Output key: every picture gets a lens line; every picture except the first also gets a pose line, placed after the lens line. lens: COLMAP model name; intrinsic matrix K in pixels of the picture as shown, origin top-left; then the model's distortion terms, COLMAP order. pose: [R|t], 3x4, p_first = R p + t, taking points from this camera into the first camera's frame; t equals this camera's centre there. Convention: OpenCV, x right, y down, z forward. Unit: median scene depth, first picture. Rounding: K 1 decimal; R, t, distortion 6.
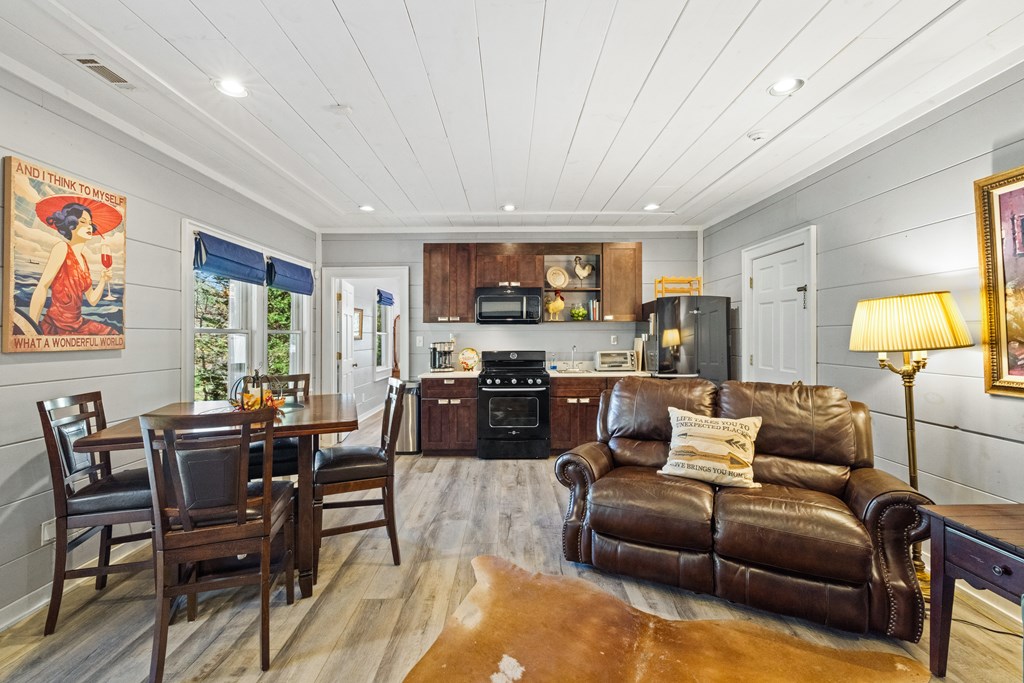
lens RADIAL K [[432.0, 0, 512.0], [0, 432.0, 341.5], [0, 0, 1]] dist [0.000034, -0.000009]
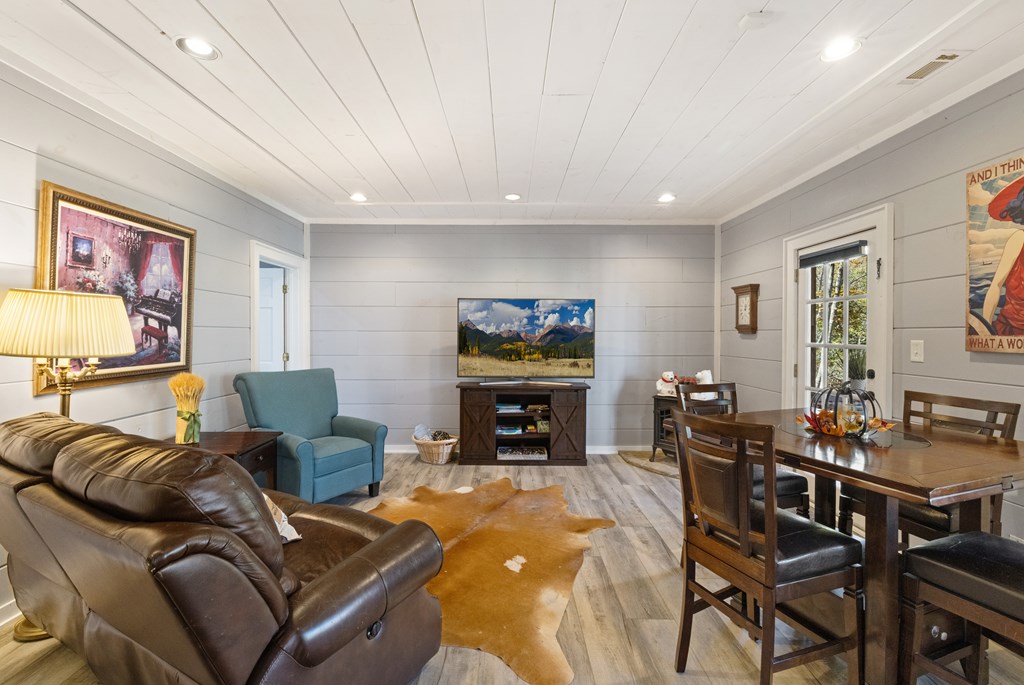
lens RADIAL K [[432.0, 0, 512.0], [0, 432.0, 342.5], [0, 0, 1]] dist [0.000034, -0.000009]
pose [[-0.999970, 0.000747, -0.007671, 0.010852], [0.000509, 0.999520, 0.030965, -0.029926], [0.007691, 0.030961, -0.999491, 1.985225]]
